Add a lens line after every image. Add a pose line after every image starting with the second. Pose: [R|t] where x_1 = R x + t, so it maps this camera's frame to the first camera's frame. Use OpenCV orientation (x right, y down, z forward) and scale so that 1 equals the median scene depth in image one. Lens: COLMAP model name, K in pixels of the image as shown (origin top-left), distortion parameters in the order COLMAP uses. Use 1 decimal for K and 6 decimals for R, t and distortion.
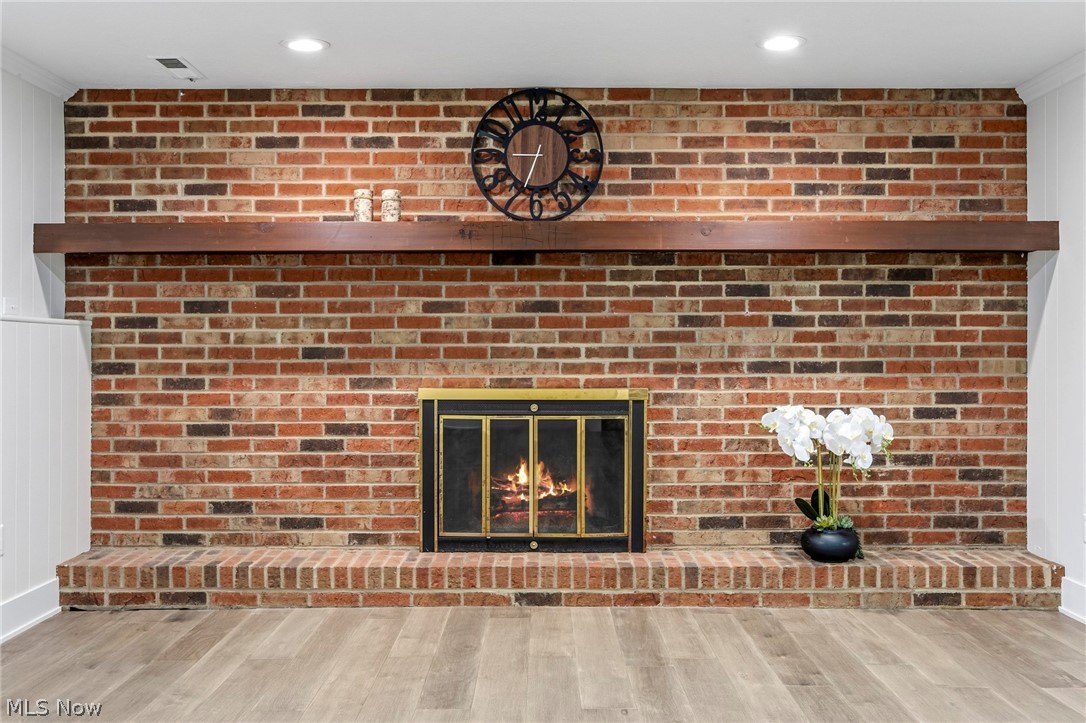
lens RADIAL K [[998.8, 0, 543.4], [0, 998.8, 356.5], [0, 0, 1]] dist [0.000659, 0.004189]
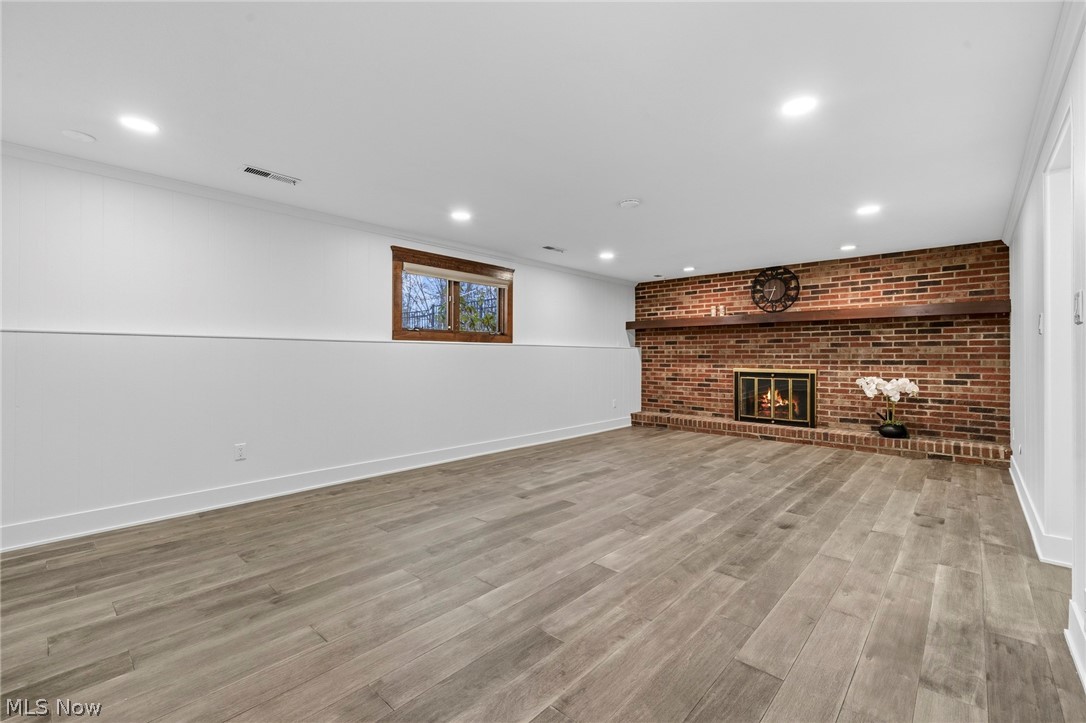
lens RADIAL K [[466.6, 0, 542.5], [0, 466.6, 358.1], [0, 0, 1]] dist [-0.001010, 0.000142]
pose [[0.736602, 0.004009, -0.676314, 0.418158], [-0.002279, 0.999991, 0.003446, -0.002740], [0.676322, -0.000997, 0.736605, -0.471876]]
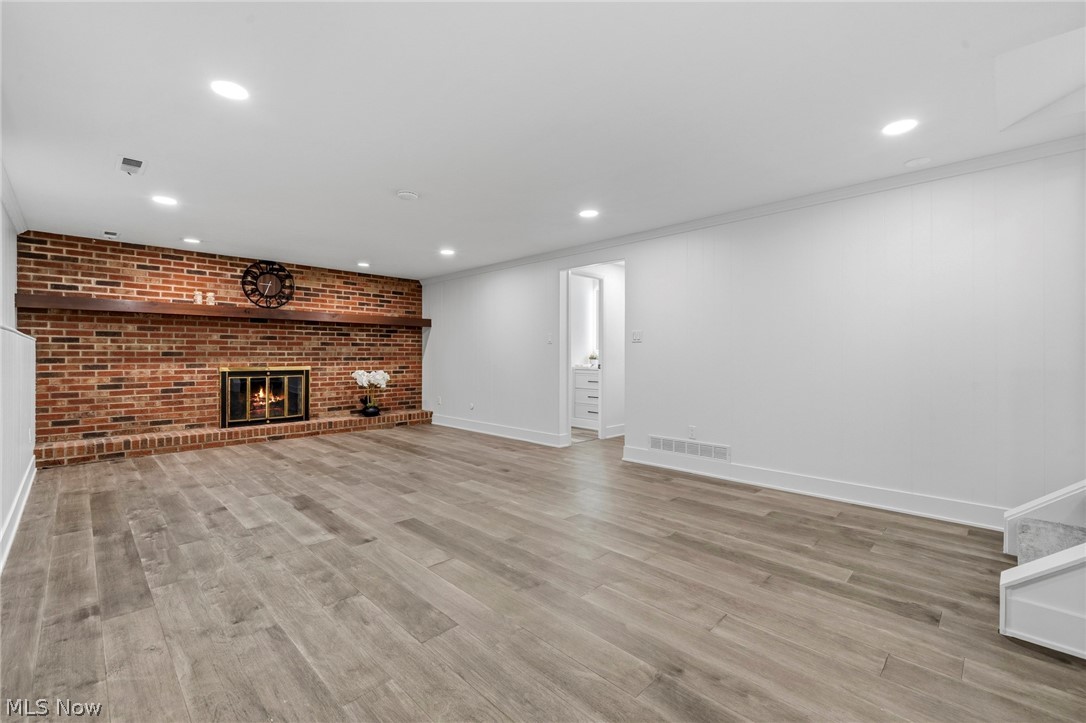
lens RADIAL K [[466.6, 0, 542.5], [0, 466.6, 358.1], [0, 0, 1]] dist [-0.001010, 0.000142]
pose [[0.706617, -0.002730, 0.707591, -0.394034], [-0.000993, 0.999988, 0.004849, 0.000306], [-0.707595, -0.004129, 0.706606, -0.487507]]
